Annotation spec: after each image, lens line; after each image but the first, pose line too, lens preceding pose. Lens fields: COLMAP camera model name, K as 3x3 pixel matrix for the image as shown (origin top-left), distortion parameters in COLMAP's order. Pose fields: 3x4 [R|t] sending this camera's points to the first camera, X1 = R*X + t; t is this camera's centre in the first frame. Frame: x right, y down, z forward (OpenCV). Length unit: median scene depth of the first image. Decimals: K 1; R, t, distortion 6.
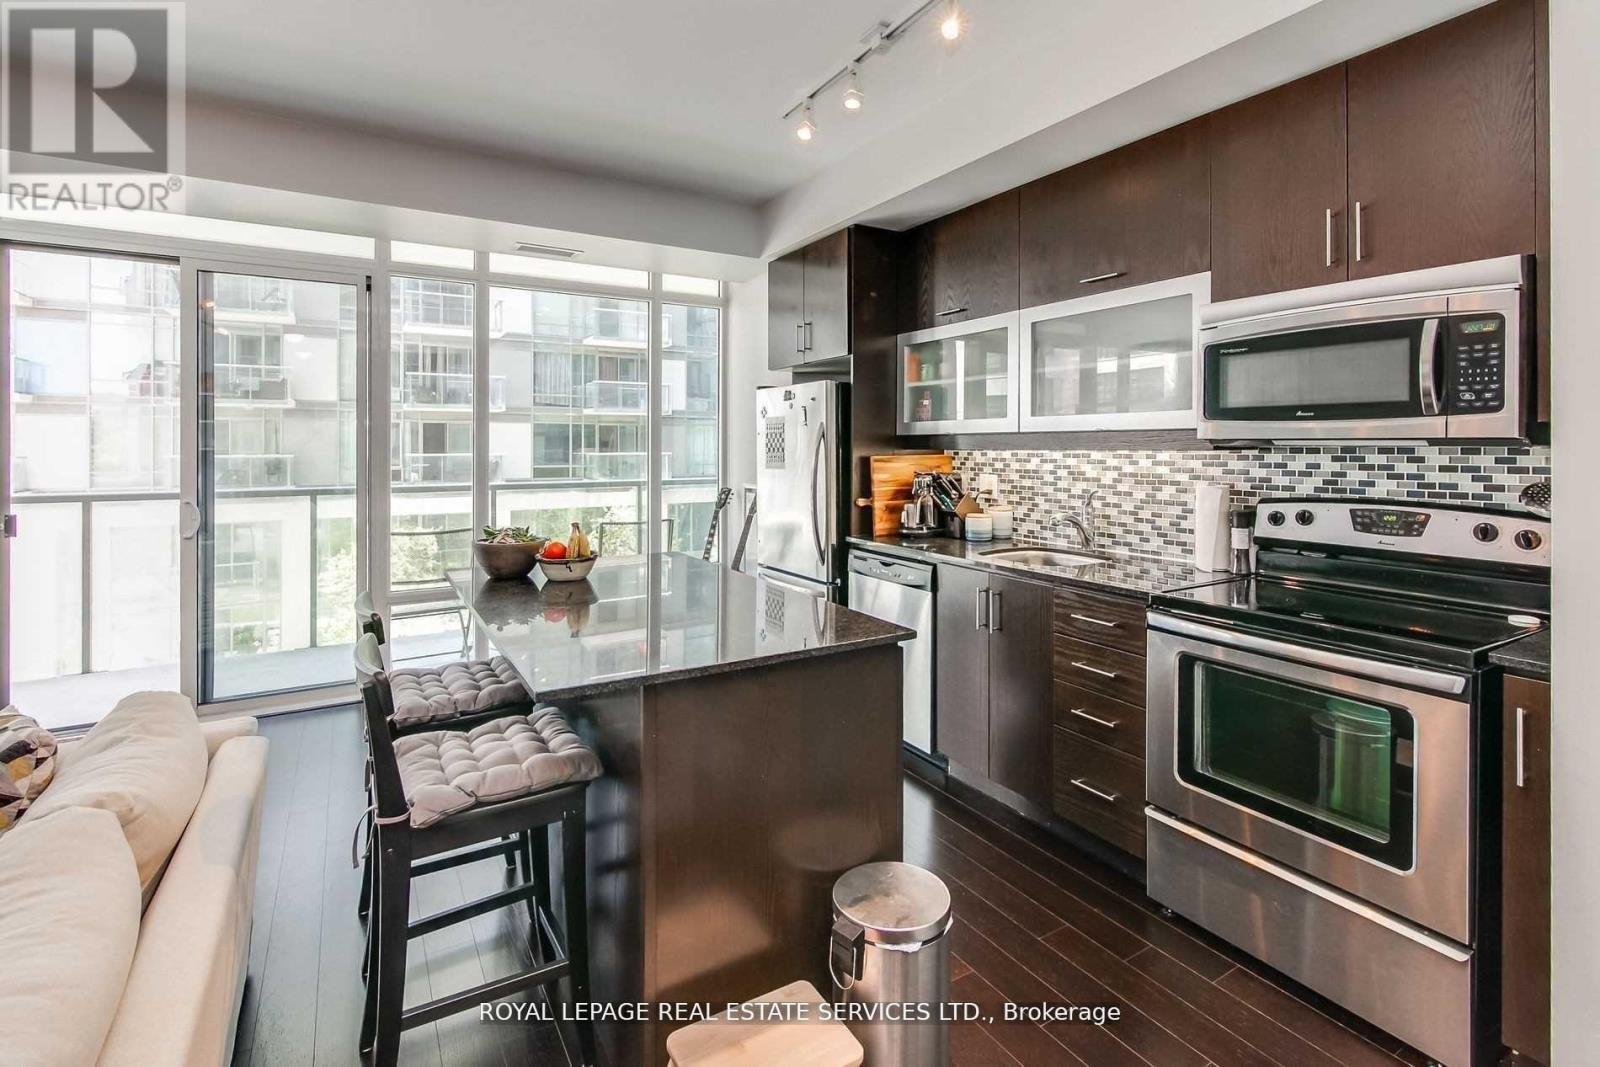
lens RADIAL K [[764.7, 0, 819.2], [0, 764.7, 447.0], [0, 0, 1]] dist [0.007219, -0.002998]
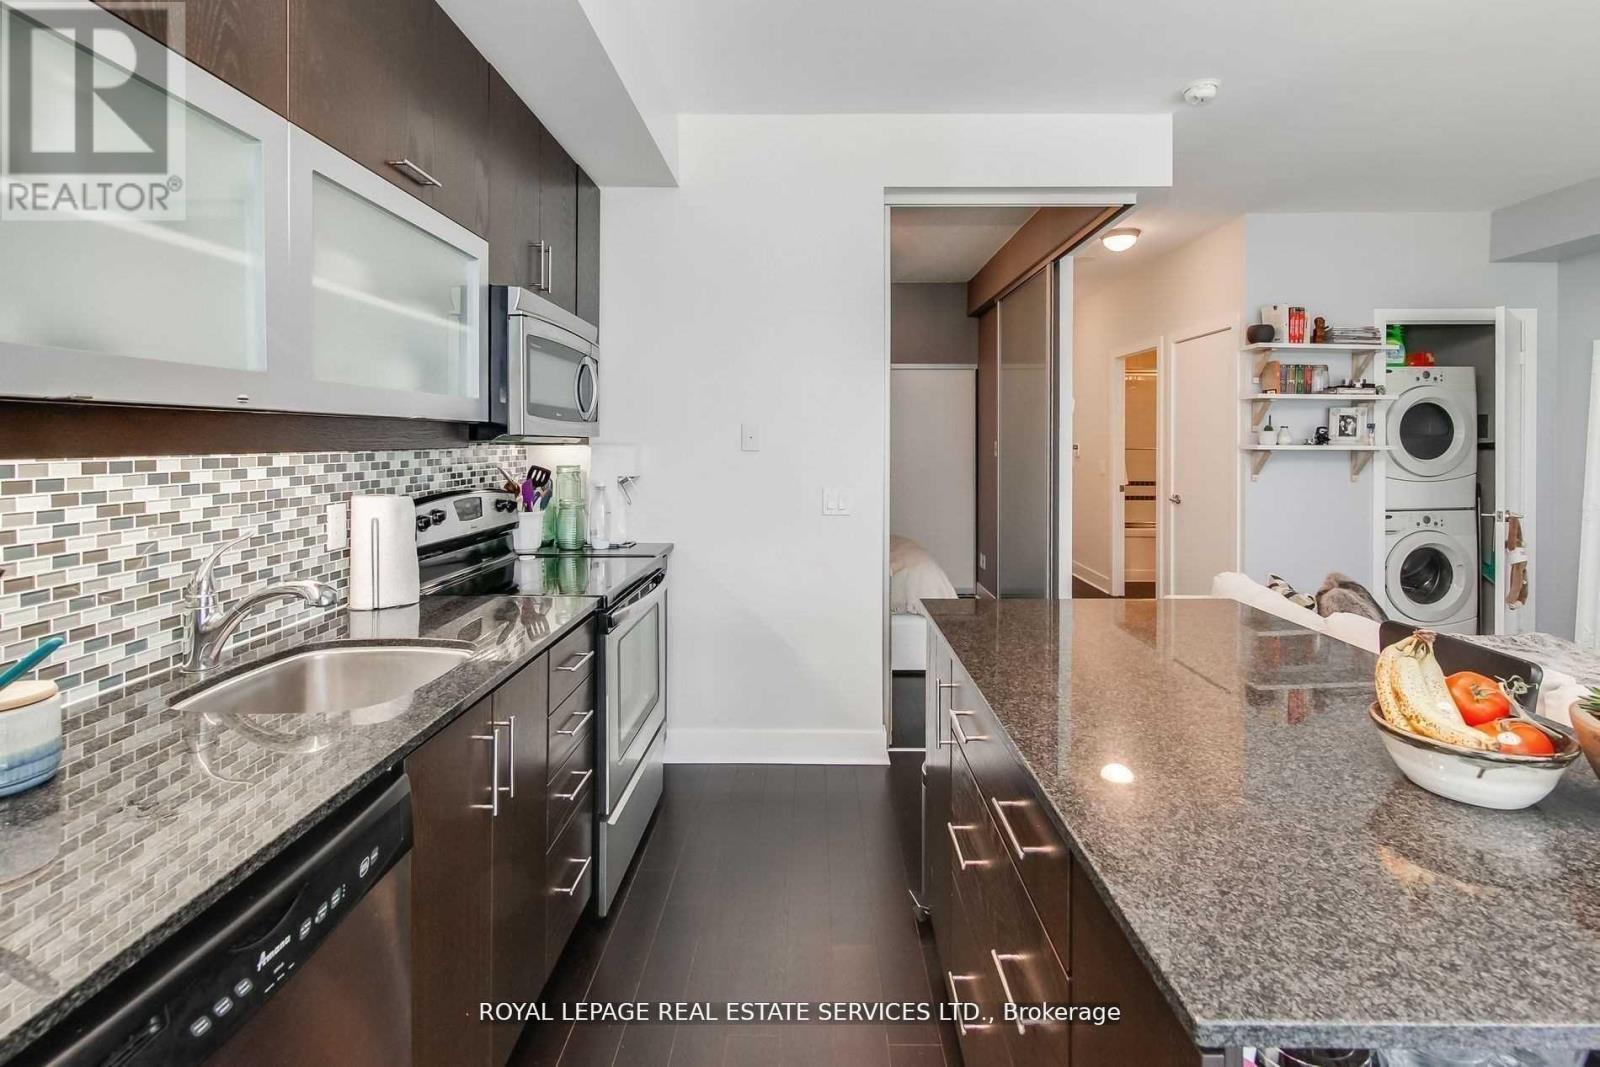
lens RADIAL K [[764.7, 0, 808.8], [0, 764.7, 440.8], [0, 0, 1]] dist [0.007219, -0.002998]
pose [[-0.838682, -0.000001, 0.544622, -0.206726], [0.001219, 0.999997, 0.001878, -0.003338], [-0.544621, 0.002239, -0.838680, 1.152365]]
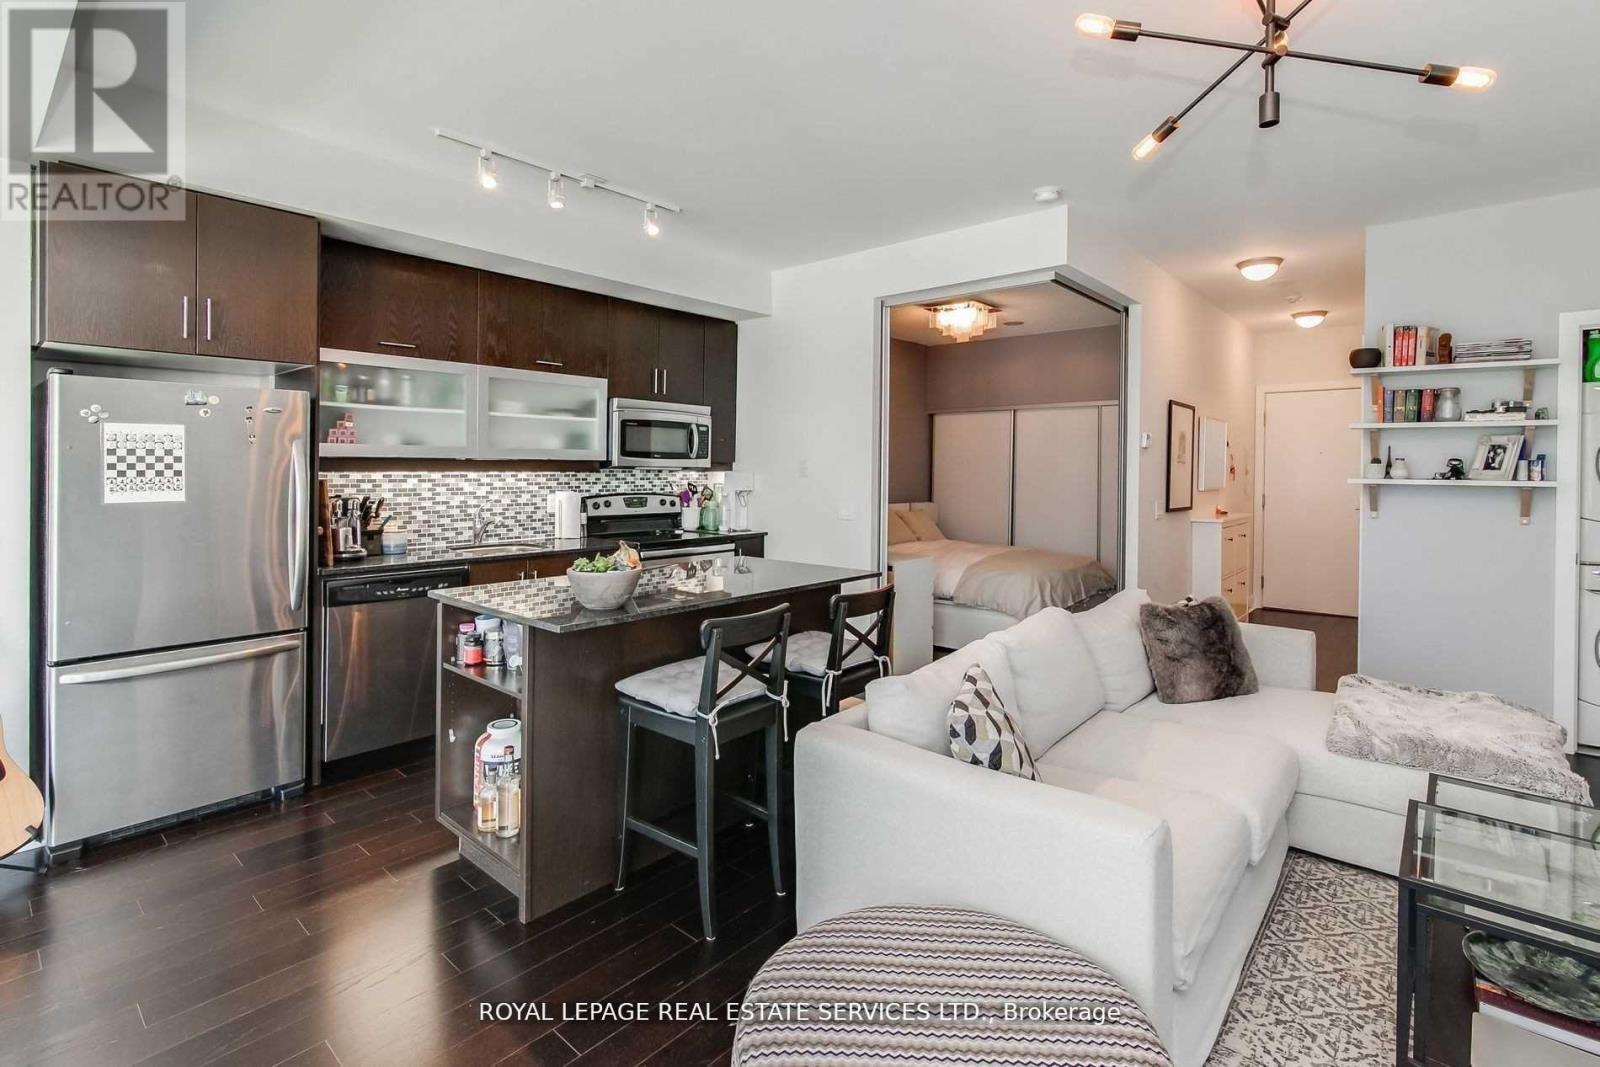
lens RADIAL K [[764.7, 0, 809.0], [0, 764.7, 463.4], [0, 0, 1]] dist [0.007219, -0.002998]
pose [[-0.284217, 0.004661, 0.958749, -1.108594], [-0.004853, 0.999968, -0.006300, -0.004765], [-0.958748, -0.006443, -0.284185, 0.793550]]
